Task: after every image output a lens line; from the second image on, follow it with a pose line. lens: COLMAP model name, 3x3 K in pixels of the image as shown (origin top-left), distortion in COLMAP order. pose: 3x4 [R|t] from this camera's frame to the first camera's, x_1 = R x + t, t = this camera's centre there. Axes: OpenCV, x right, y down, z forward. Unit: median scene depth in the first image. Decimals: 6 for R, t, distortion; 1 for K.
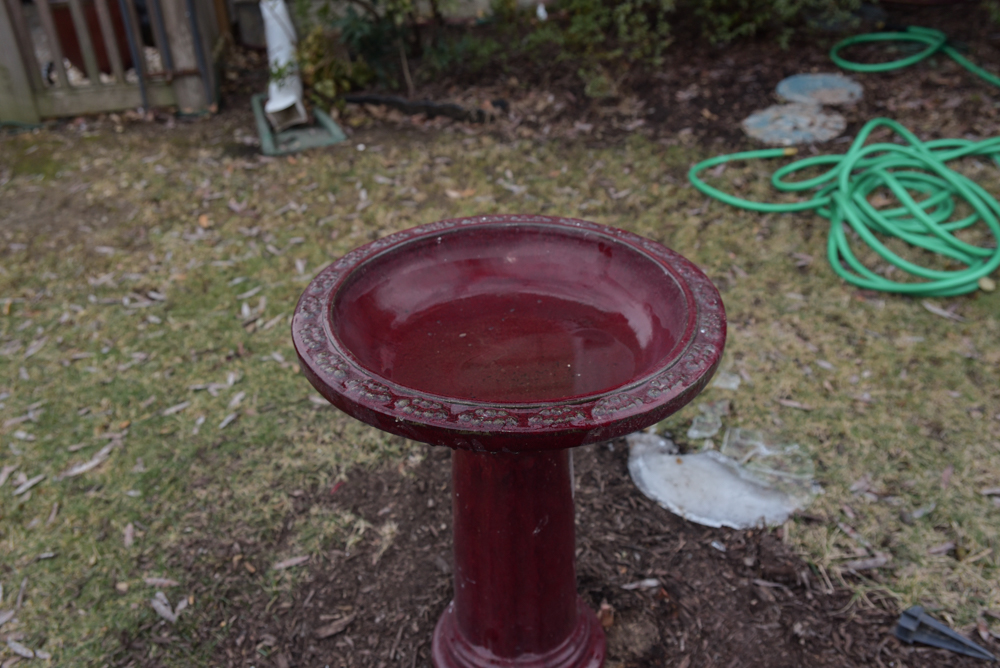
lens RADIAL K [[1018.7, 0, 500.0], [0, 1018.7, 334.0], [0, 0, 1]] dist [-0.022358, 0.047666]
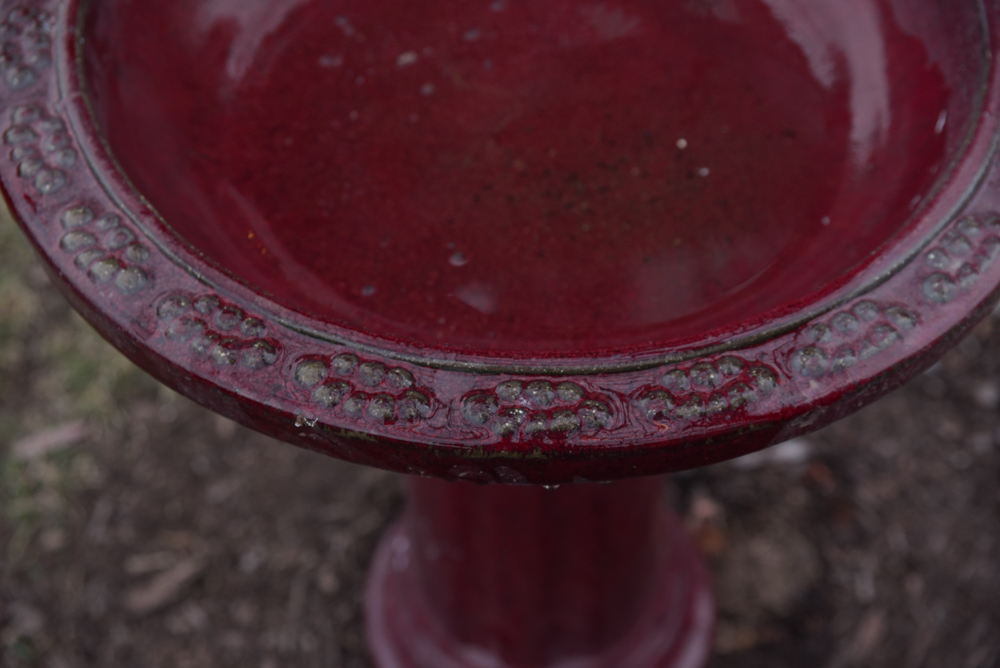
lens RADIAL K [[1695.8, 0, 500.0], [0, 1695.8, 334.0], [0, 0, 1]] dist [0.142197, -0.068697]
pose [[0.995683, -0.072664, 0.057746, -0.034456], [0.047748, 0.934530, 0.352668, -0.100202], [-0.079592, -0.348388, 0.933965, 0.229549]]
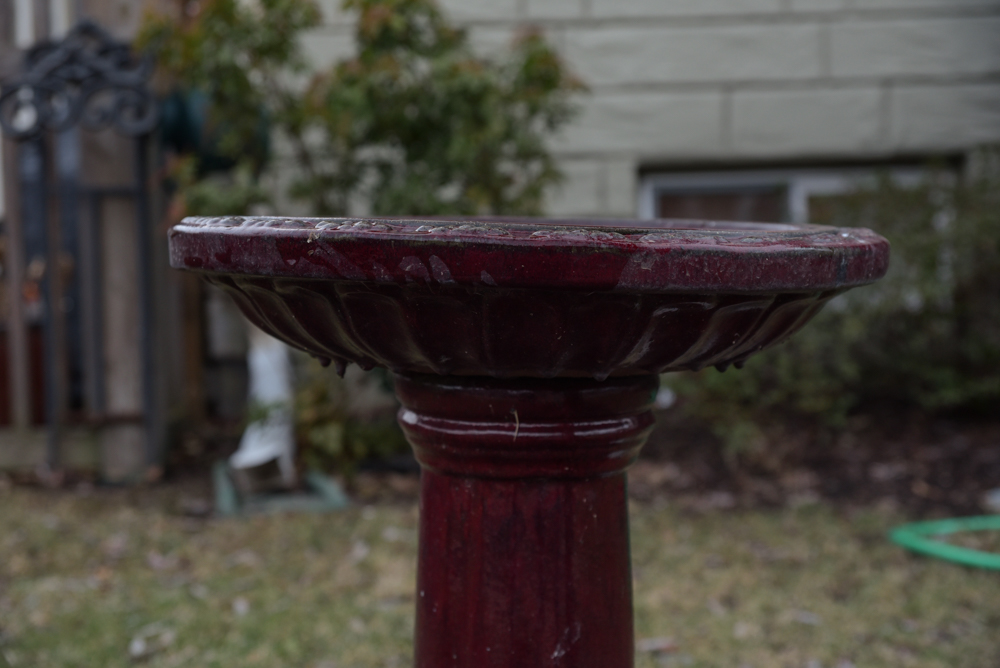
lens RADIAL K [[1592.6, 0, 497.3], [0, 1592.6, 351.1], [0, 0, 1]] dist [0.135043, 0.000127]
pose [[0.995533, 0.038261, -0.086311, 0.052401], [-0.071989, 0.899110, -0.431762, 0.307725], [0.061083, 0.436046, 0.897849, 0.119819]]
